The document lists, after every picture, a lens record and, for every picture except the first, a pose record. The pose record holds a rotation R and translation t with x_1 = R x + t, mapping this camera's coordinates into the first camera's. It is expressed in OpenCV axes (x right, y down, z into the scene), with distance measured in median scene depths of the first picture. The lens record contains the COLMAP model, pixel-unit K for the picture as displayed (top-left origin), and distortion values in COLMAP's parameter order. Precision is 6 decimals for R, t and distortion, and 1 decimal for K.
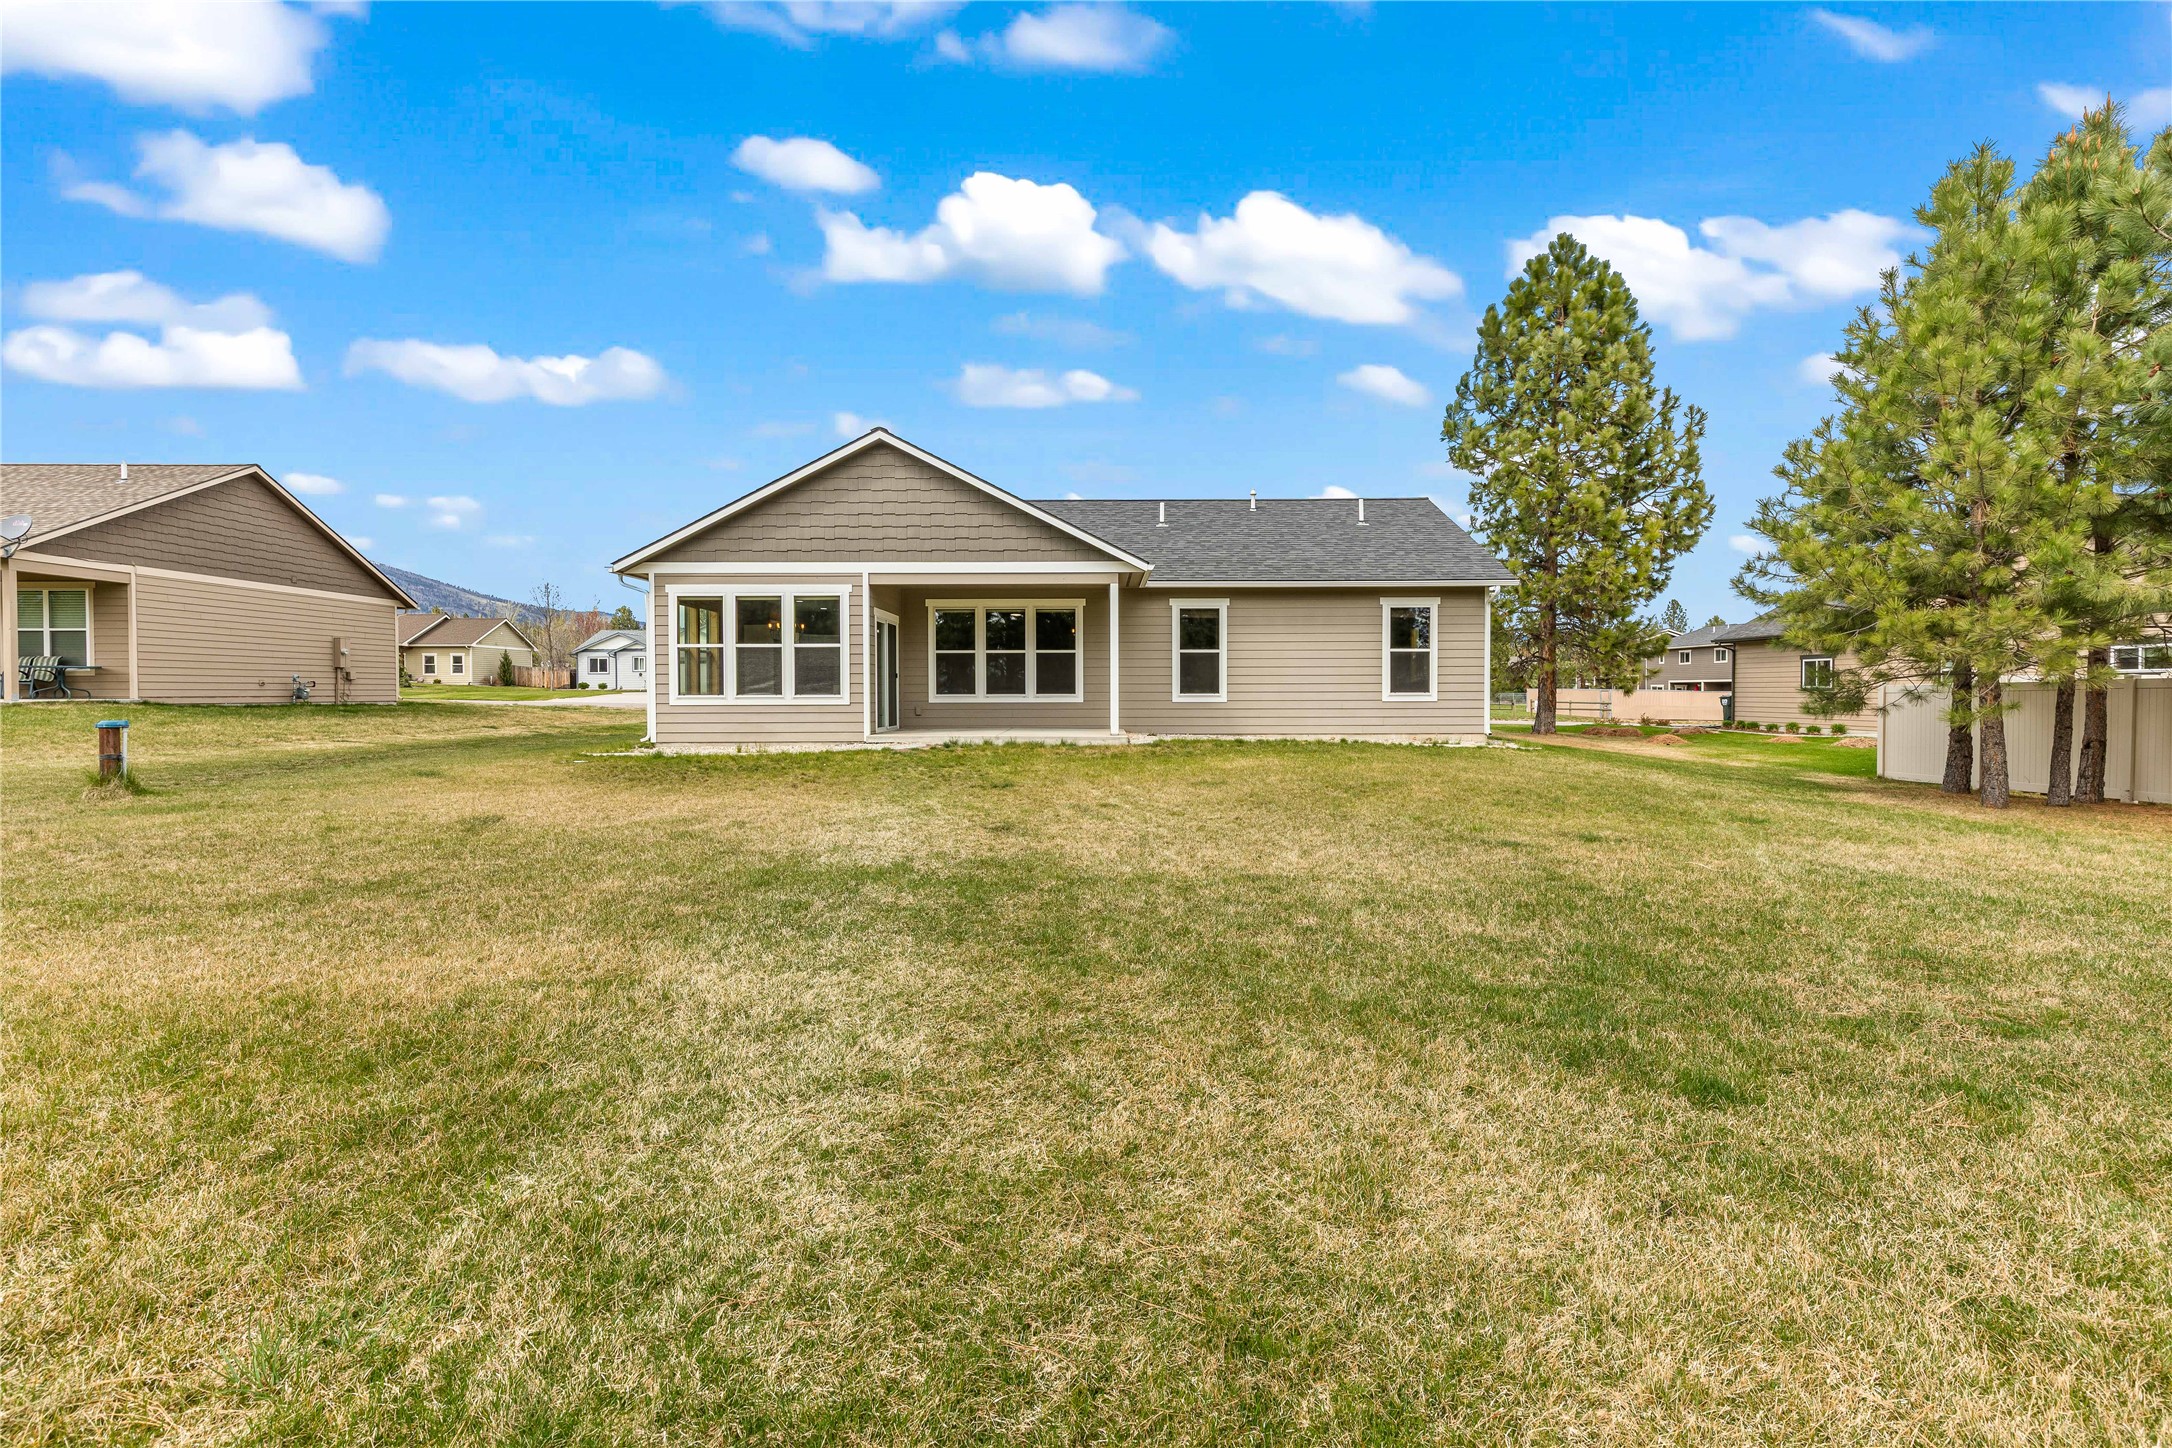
lens RADIAL K [[990.2, 0, 1094.8], [0, 990.2, 687.4], [0, 0, 1]] dist [0.001491, -0.000040]
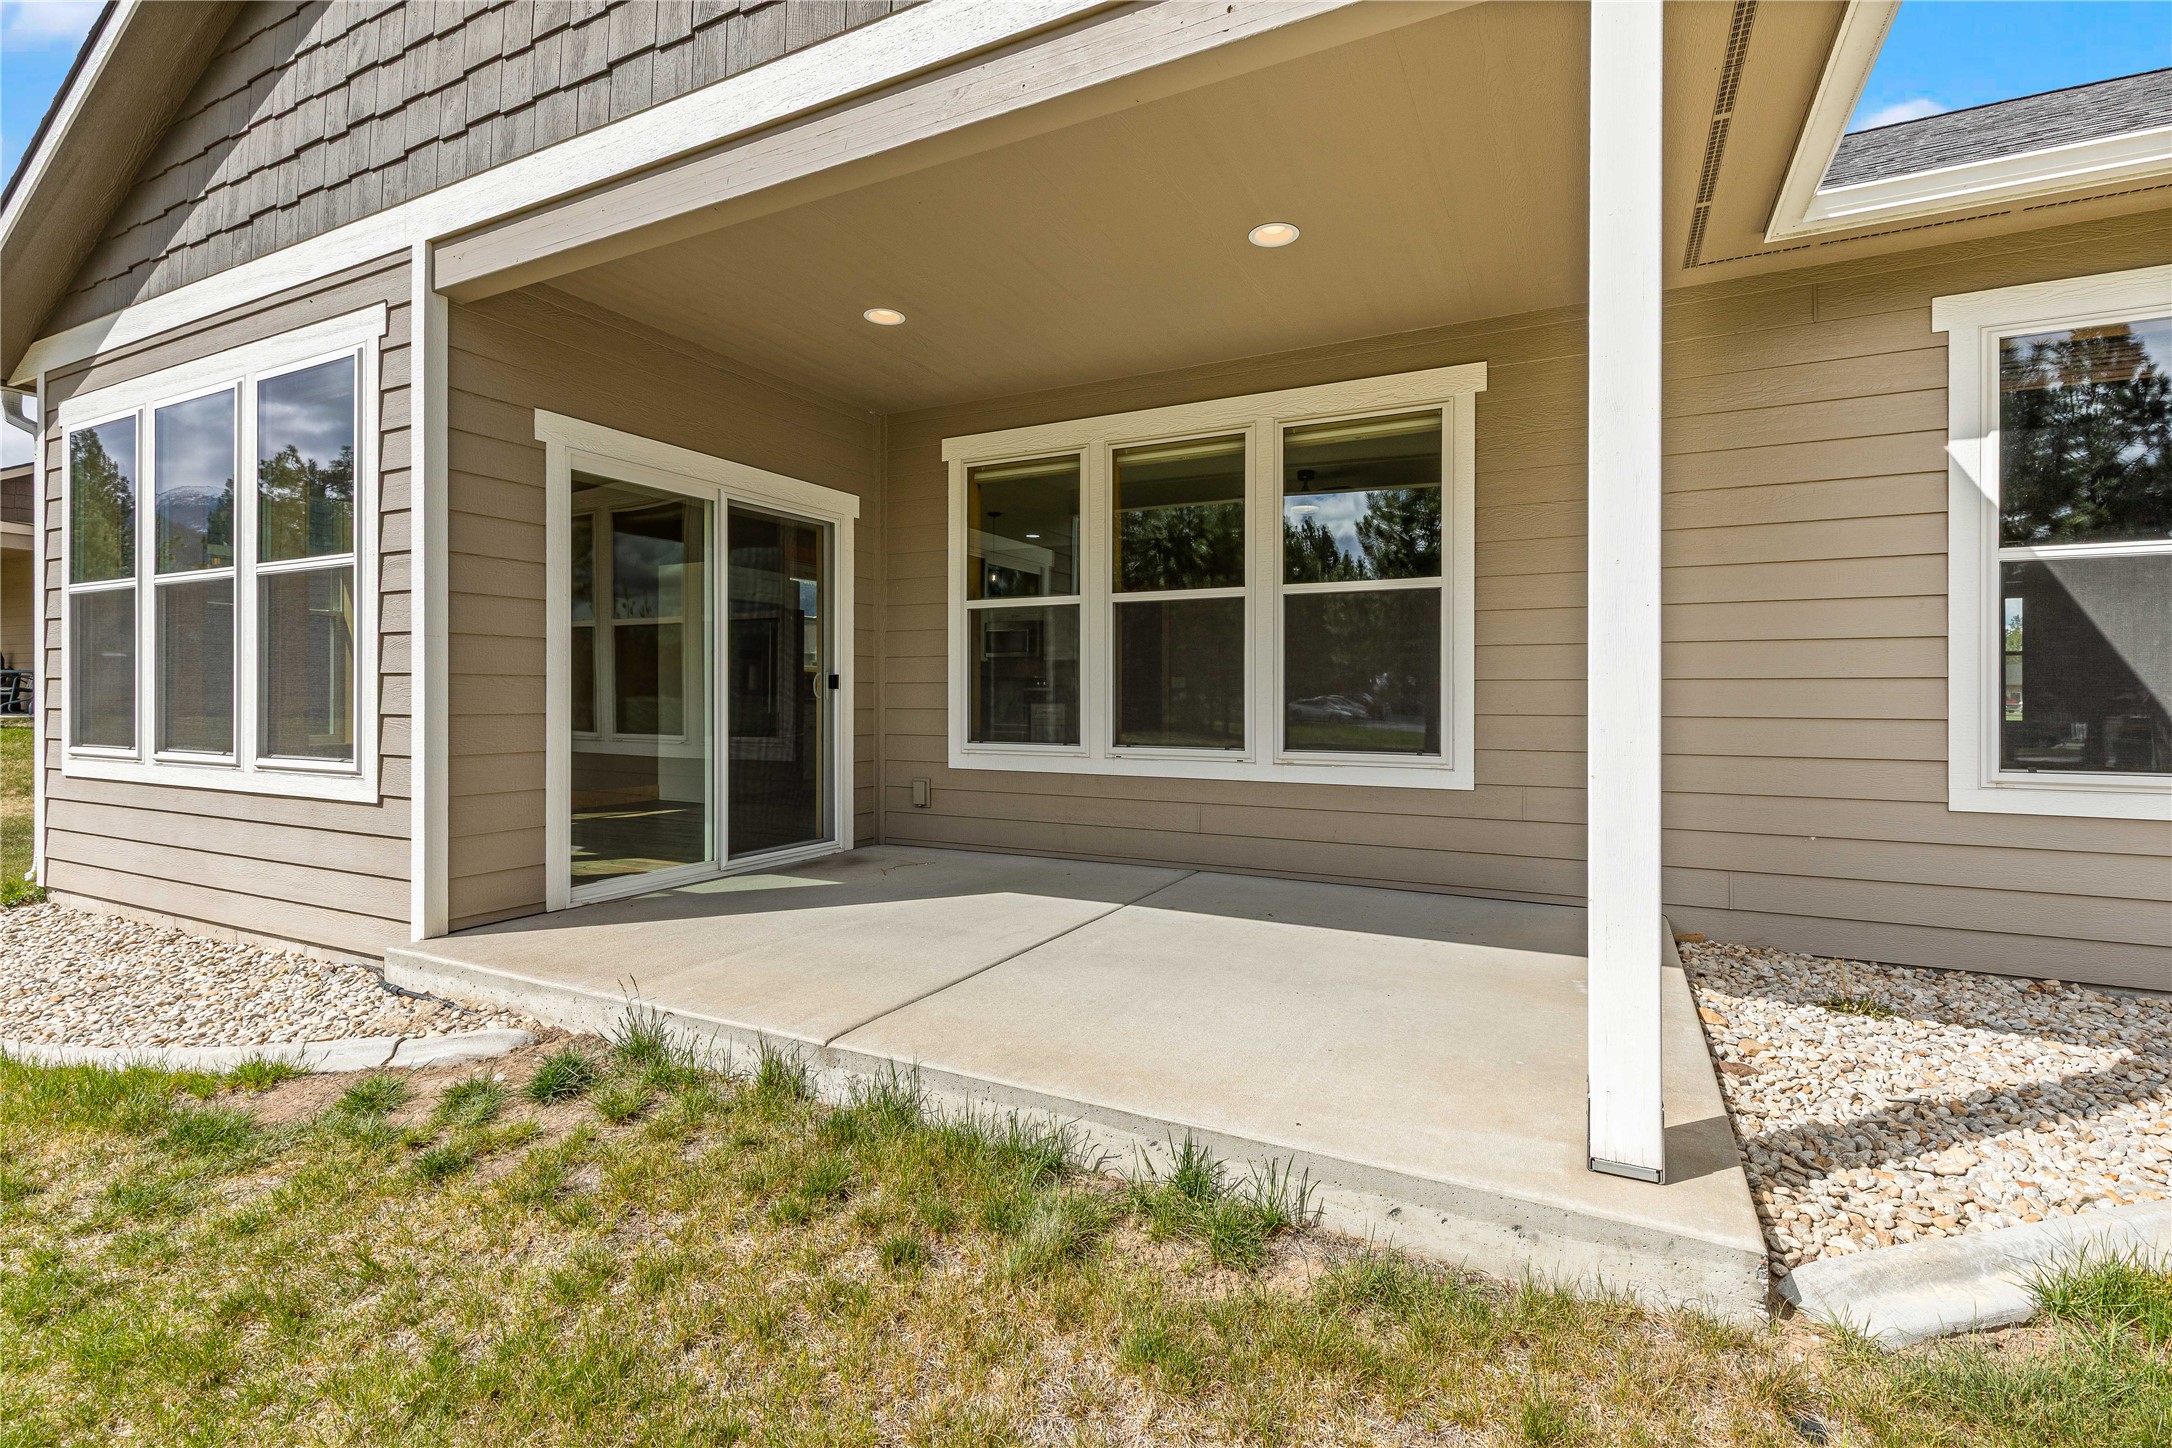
lens RADIAL K [[990.2, 0, 1094.8], [0, 990.2, 687.4], [0, 0, 1]] dist [0.001491, -0.000040]
pose [[0.893188, 0.000448, -0.449683, 0.014343], [-0.002990, 0.999983, -0.004944, -0.008929], [0.449673, 0.005761, 0.893175, 0.752698]]
